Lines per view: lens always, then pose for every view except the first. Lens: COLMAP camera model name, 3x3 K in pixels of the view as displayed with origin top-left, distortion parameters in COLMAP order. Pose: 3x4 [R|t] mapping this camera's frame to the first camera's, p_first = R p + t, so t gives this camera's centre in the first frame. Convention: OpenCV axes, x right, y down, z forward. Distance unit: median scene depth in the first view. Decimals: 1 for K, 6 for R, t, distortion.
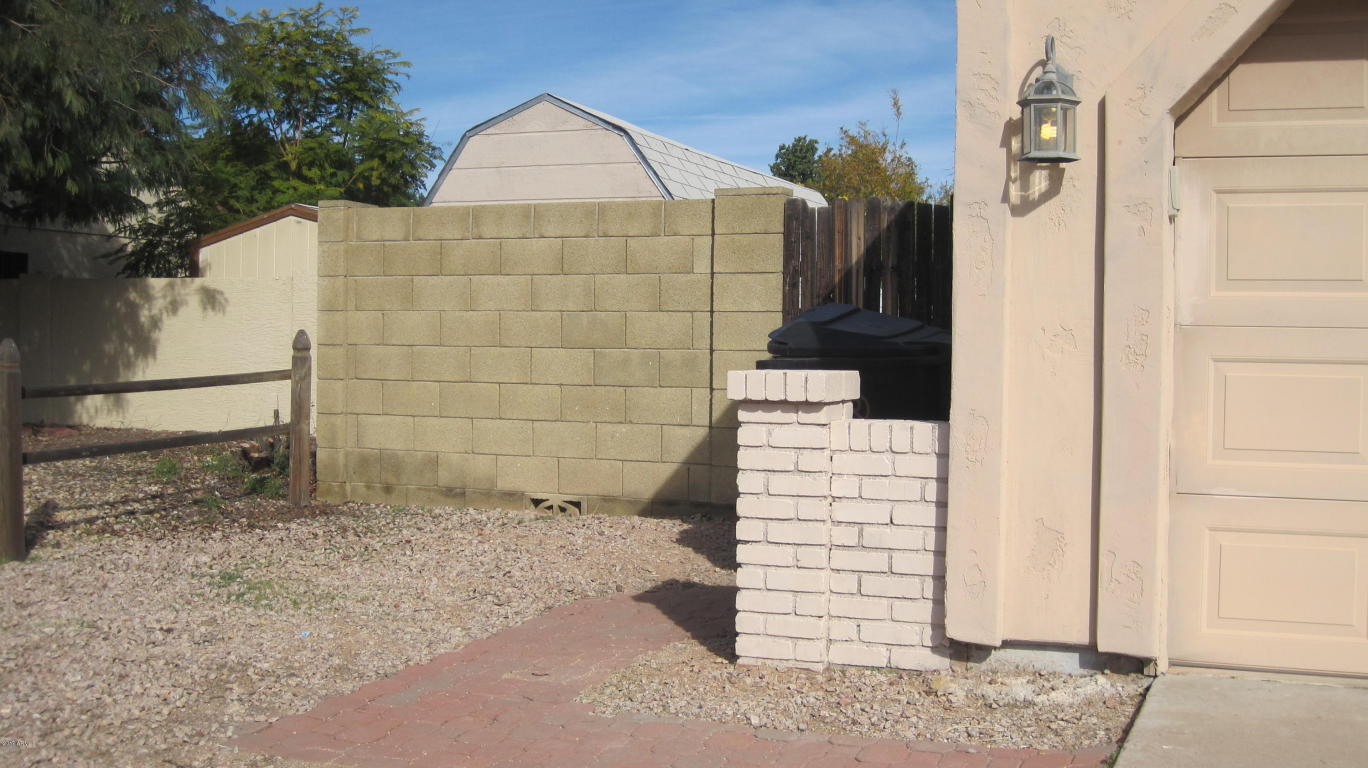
lens RADIAL K [[1595.4, 0, 684.0], [0, 1595.4, 384.0], [0, 0, 1]] dist [-0.130284, 0.004742]
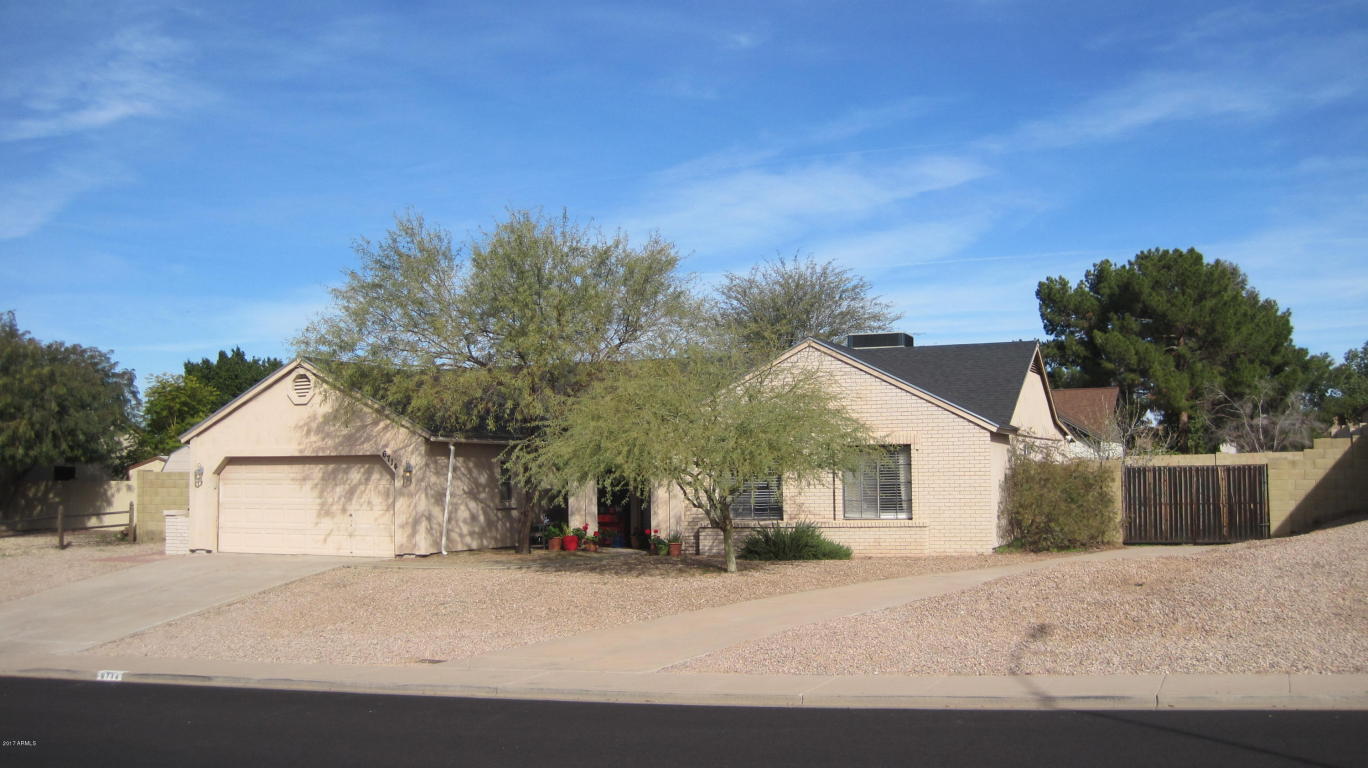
lens RADIAL K [[1423.2, 0, 684.0], [0, 1423.2, 384.0], [0, 0, 1]] dist [-0.190919, 0.190224]
pose [[0.999841, -0.017833, 0.000666, 1.148170], [0.017818, 0.995528, -0.092768, 0.021903], [0.000991, 0.092765, 0.995688, -2.516276]]
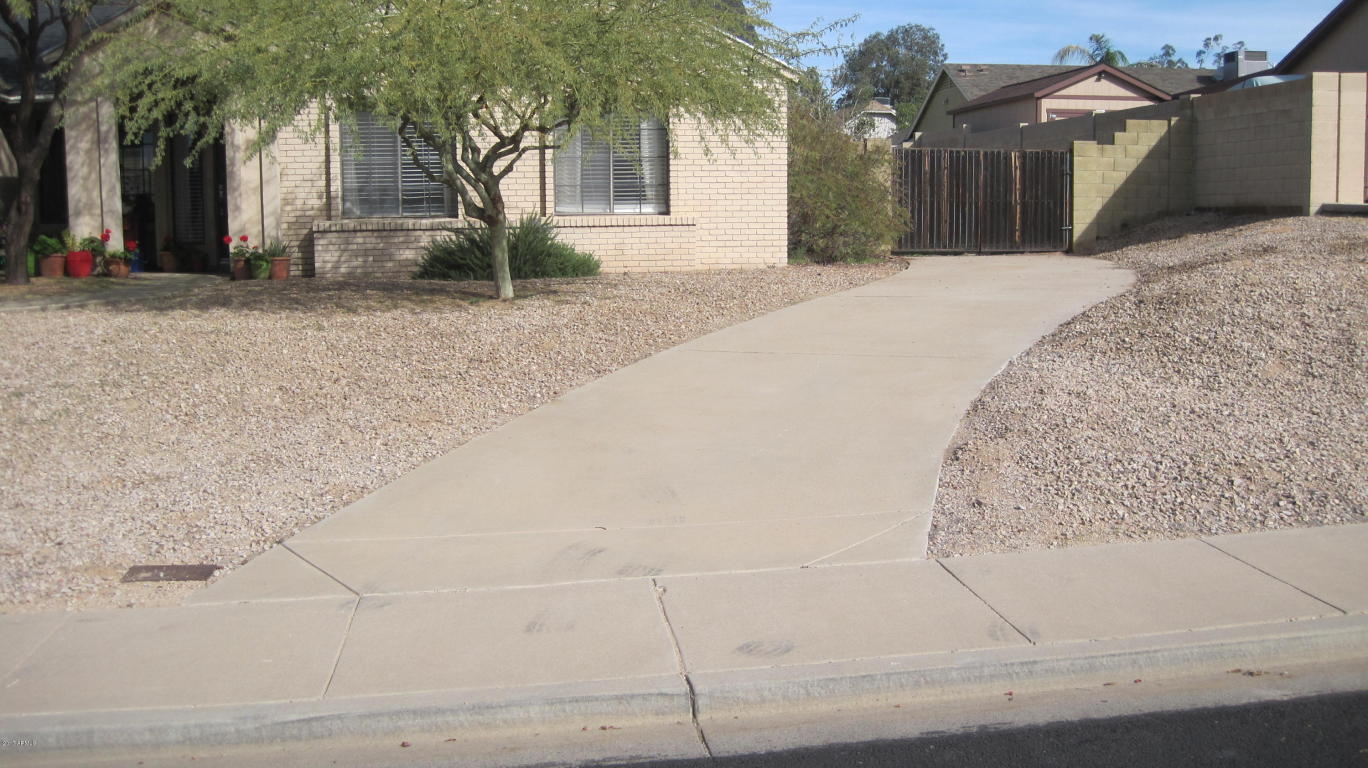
lens RADIAL K [[1423.2, 0, 684.0], [0, 1423.2, 384.0], [0, 0, 1]] dist [-0.190919, 0.190224]
pose [[0.871489, -0.074919, 0.484658, 0.725308], [0.026453, 0.994005, 0.106088, 0.060364], [-0.489700, -0.079634, 0.868246, -1.324846]]
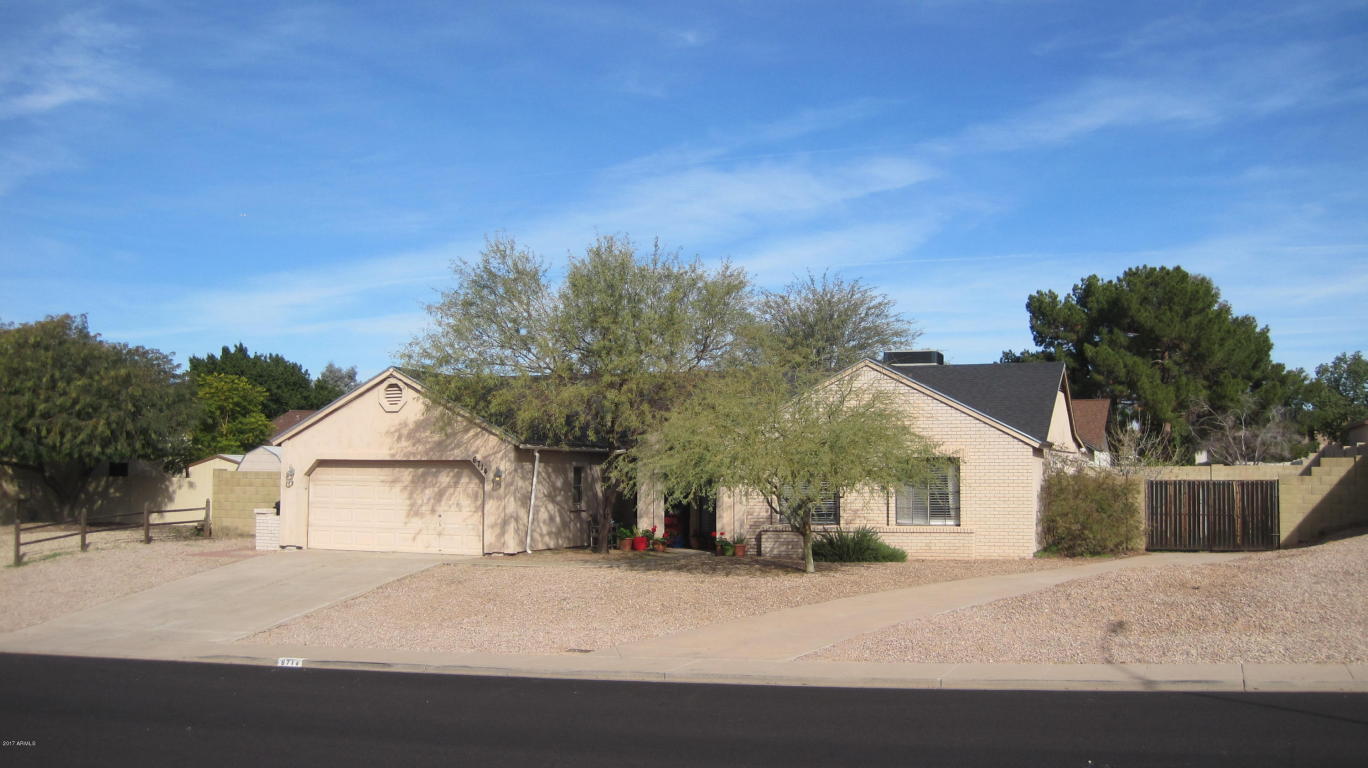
lens RADIAL K [[1423.2, 0, 684.0], [0, 1423.2, 384.0], [0, 0, 1]] dist [-0.190919, 0.190224]
pose [[0.999533, -0.001611, 0.030511, 0.908564], [0.004352, 0.995935, -0.089967, 0.003492], [-0.030242, 0.090058, 0.995477, -2.760643]]
